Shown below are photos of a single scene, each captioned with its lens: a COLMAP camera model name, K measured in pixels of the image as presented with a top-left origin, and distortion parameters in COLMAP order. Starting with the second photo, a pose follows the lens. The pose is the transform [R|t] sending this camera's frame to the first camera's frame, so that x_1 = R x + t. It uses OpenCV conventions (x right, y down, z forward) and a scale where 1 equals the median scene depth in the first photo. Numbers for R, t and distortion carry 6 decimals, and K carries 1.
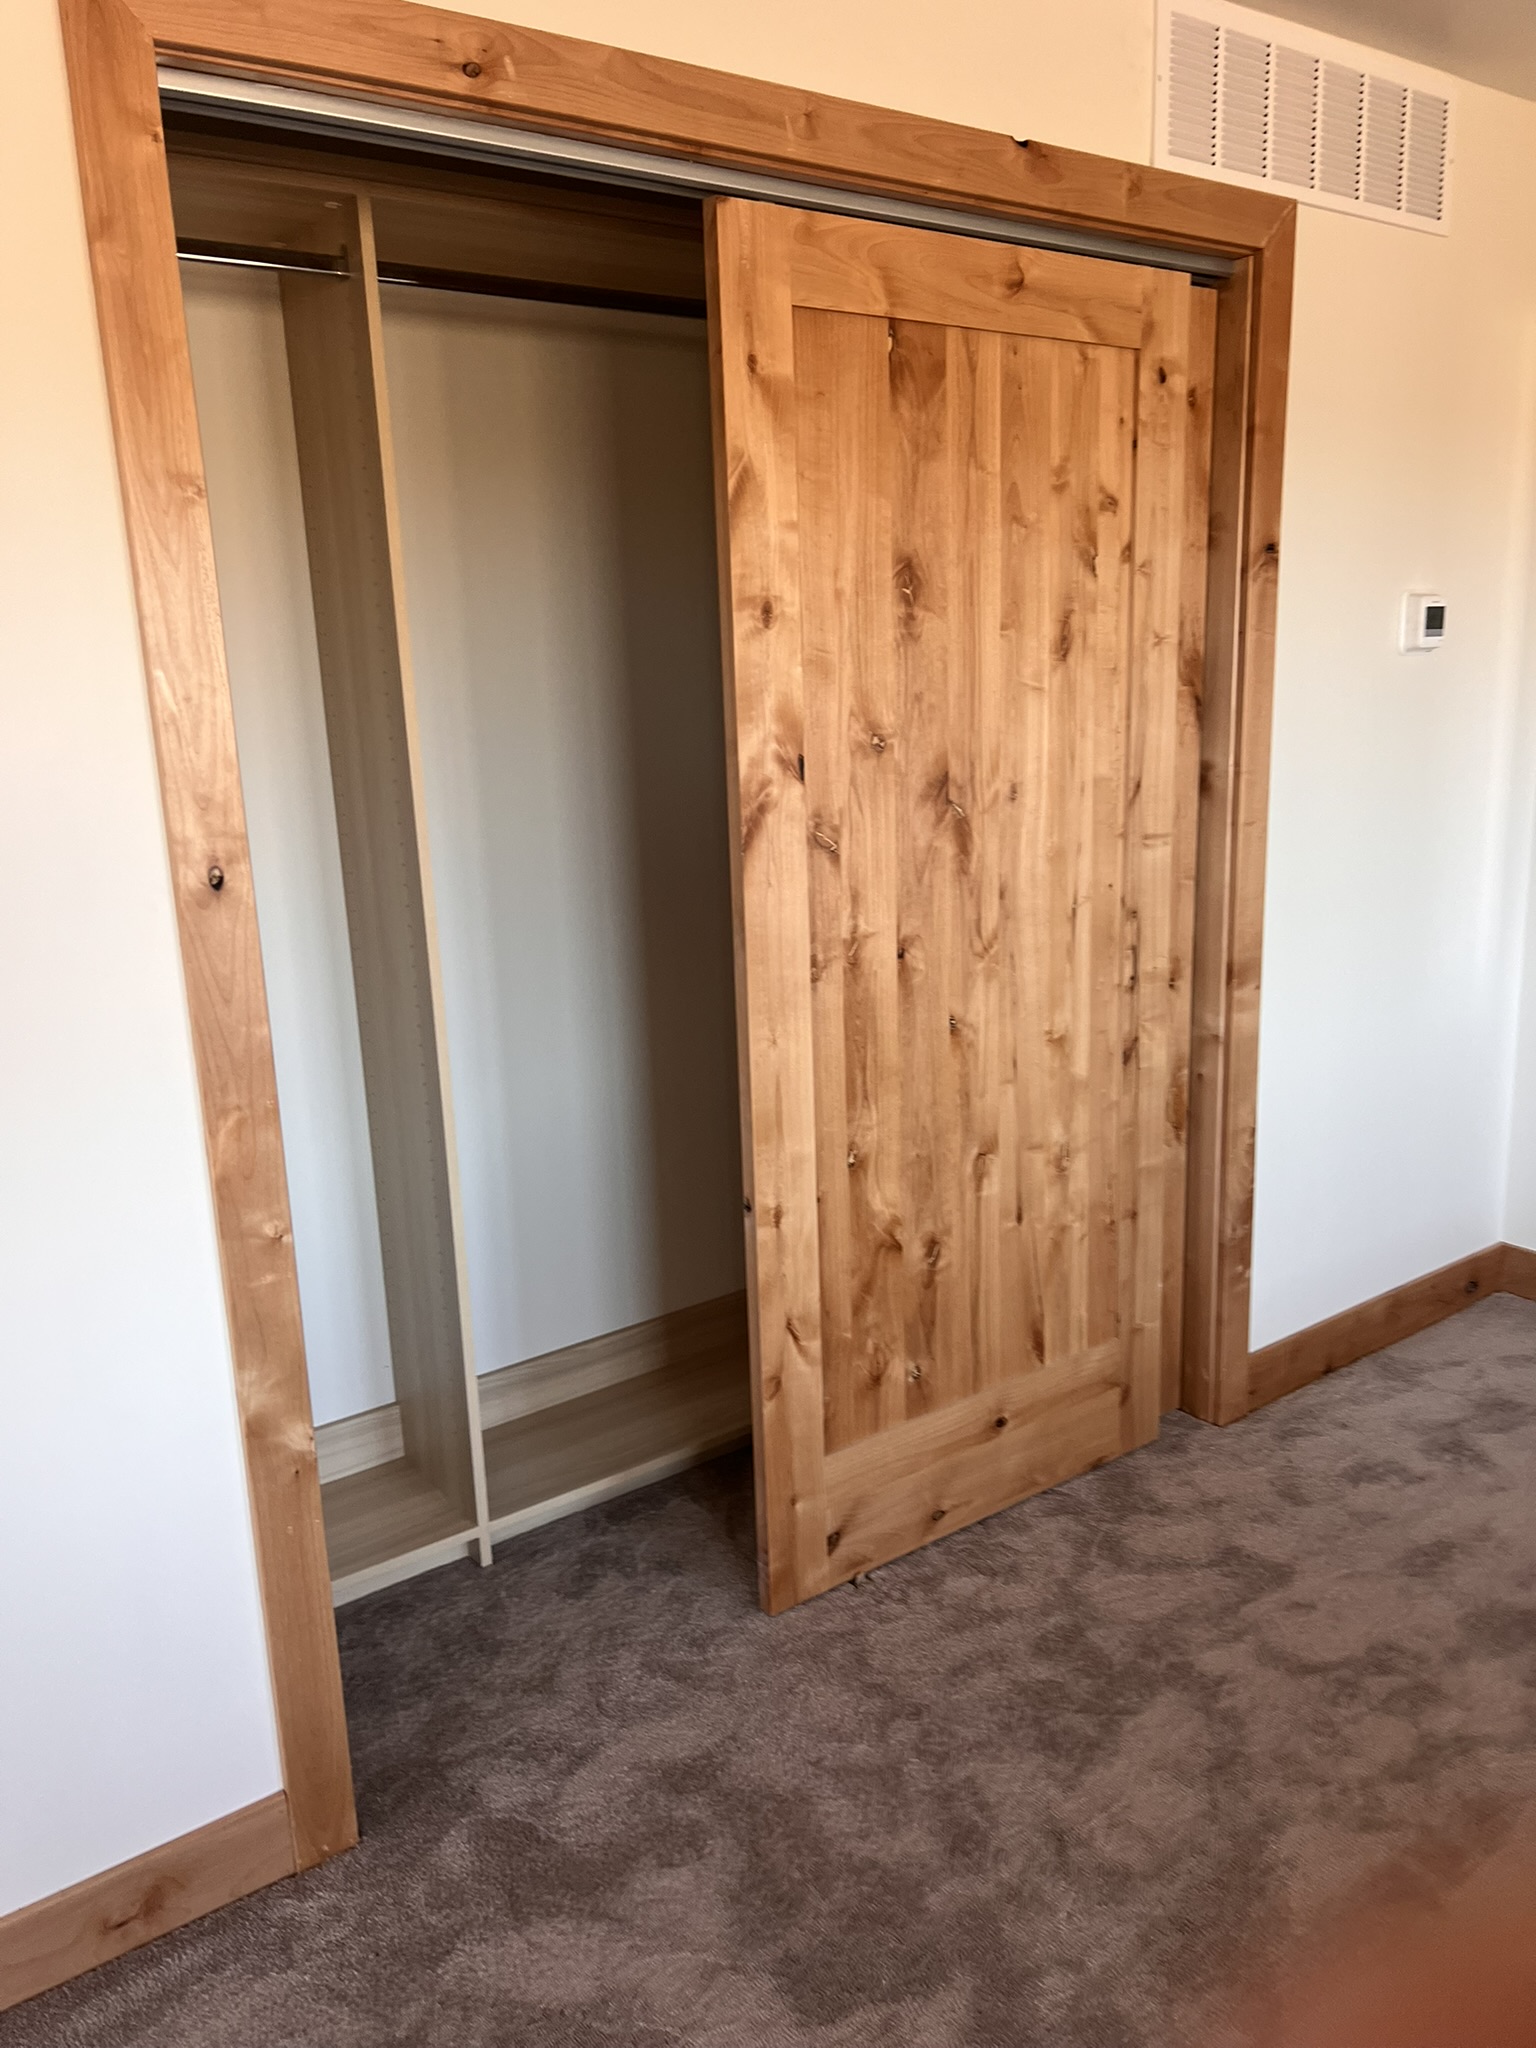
lens RADIAL K [[1540.3, 0, 748.7], [0, 1540.3, 1065.2], [0, 0, 1]] dist [0.023839, -0.006867]
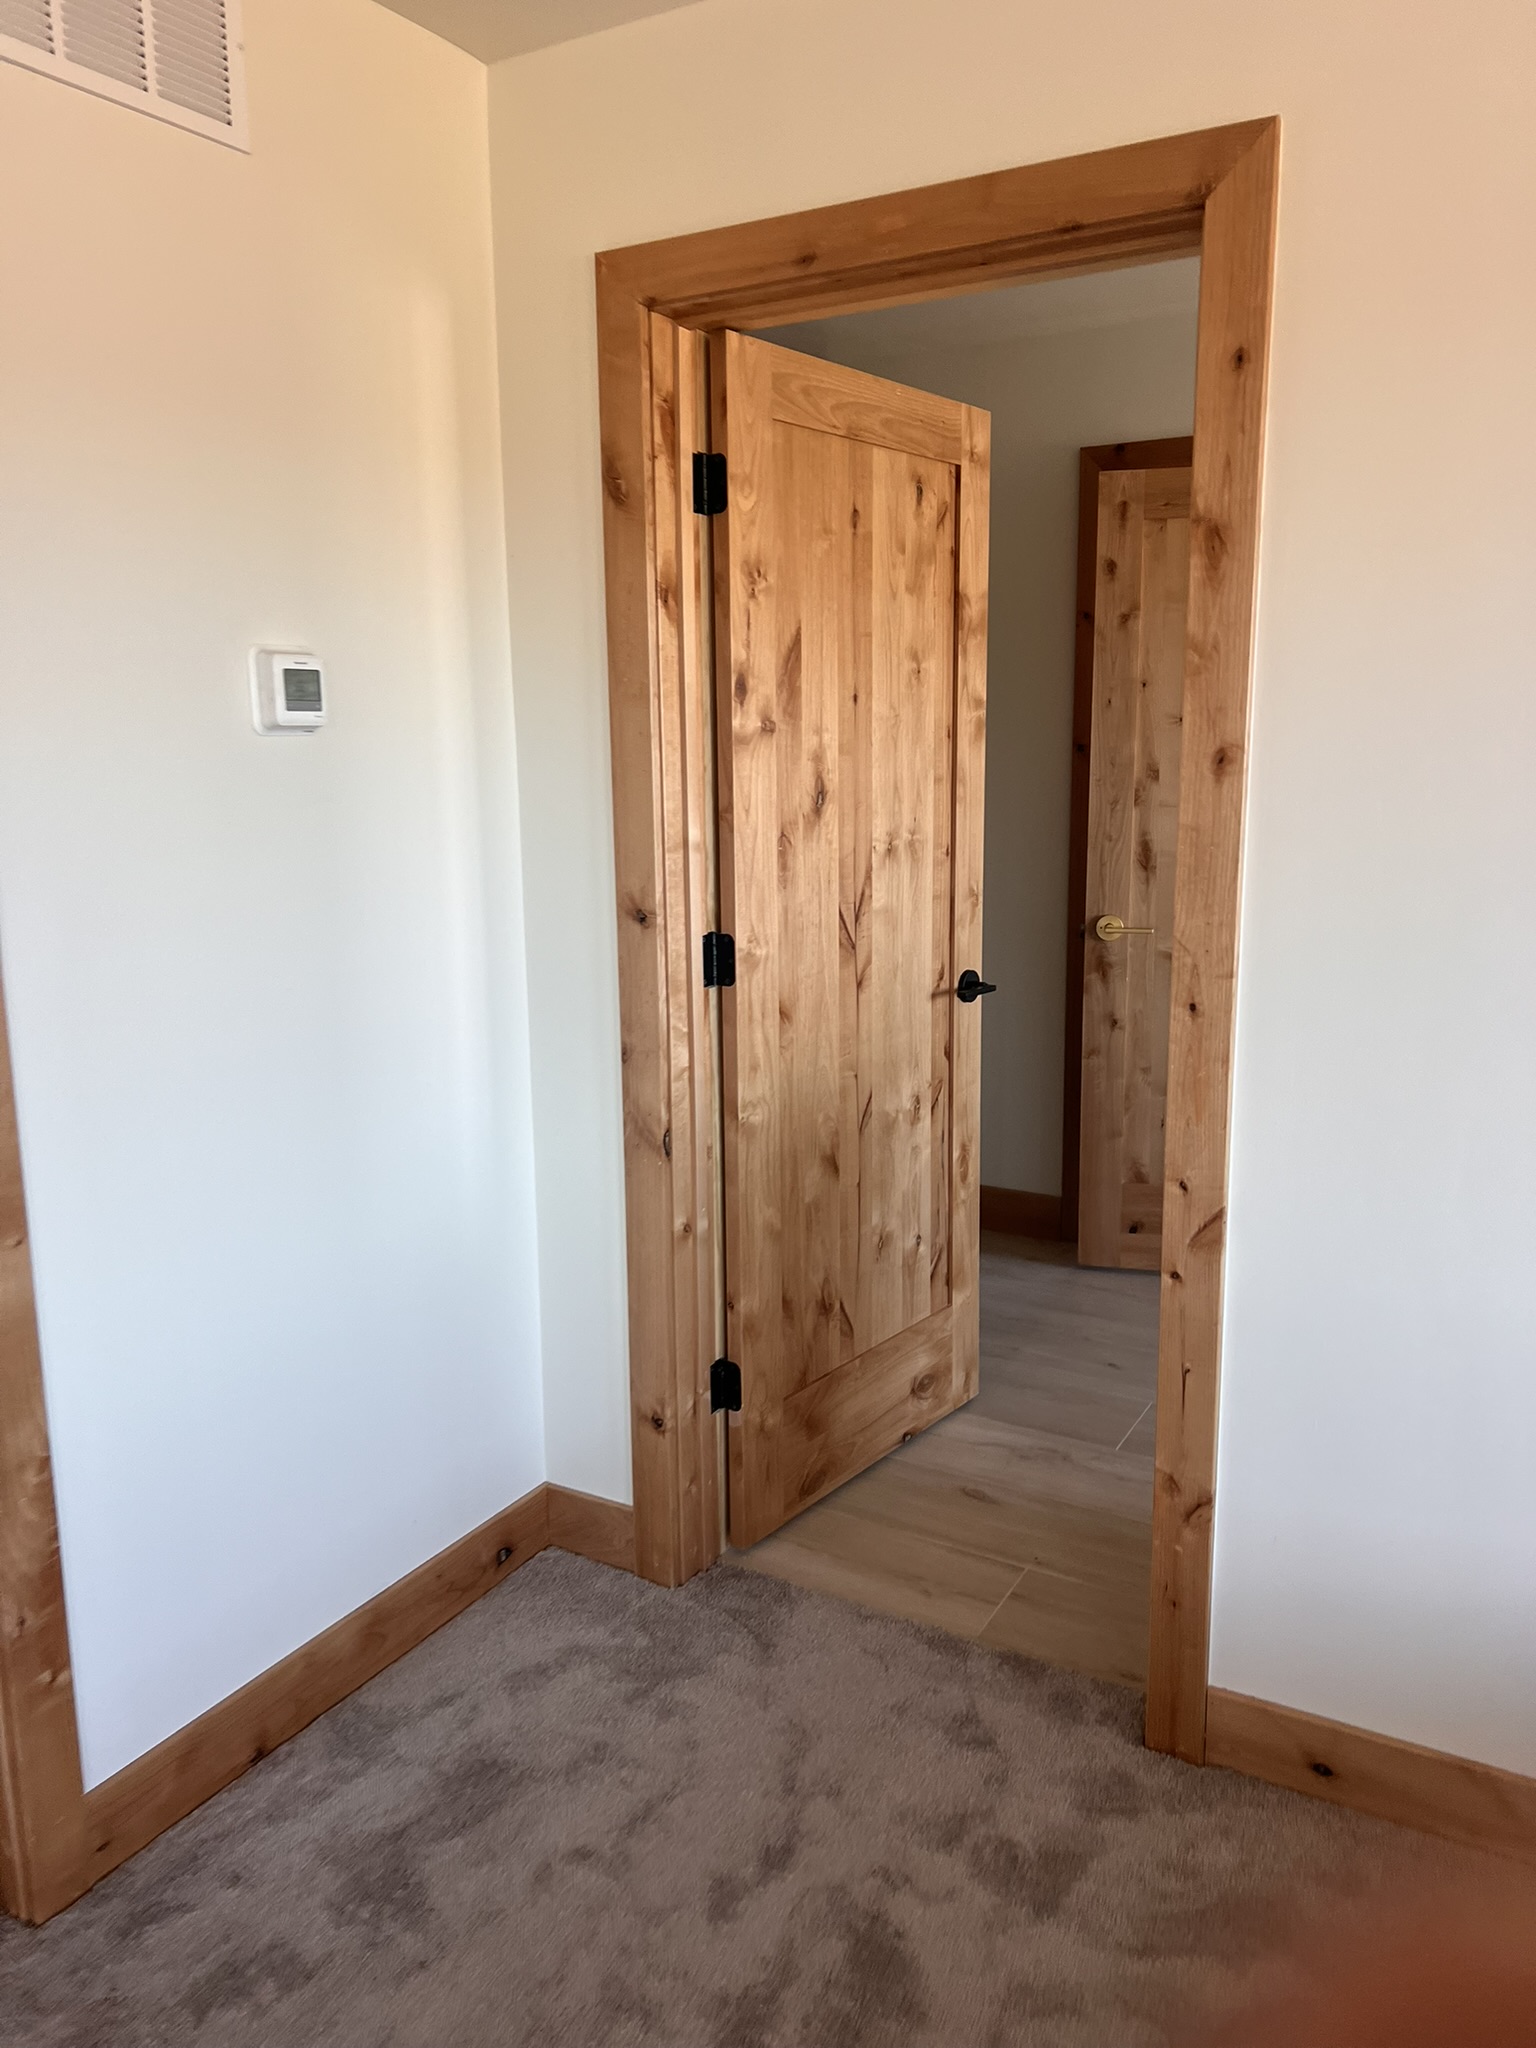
lens RADIAL K [[1540.3, 0, 769.6], [0, 1540.3, 1021.5], [0, 0, 1]] dist [0.023839, -0.006867]
pose [[0.919816, -0.048978, 0.389282, 0.351153], [0.070531, 0.996656, -0.041258, -0.089290], [-0.385959, 0.065406, 0.920194, 0.270417]]
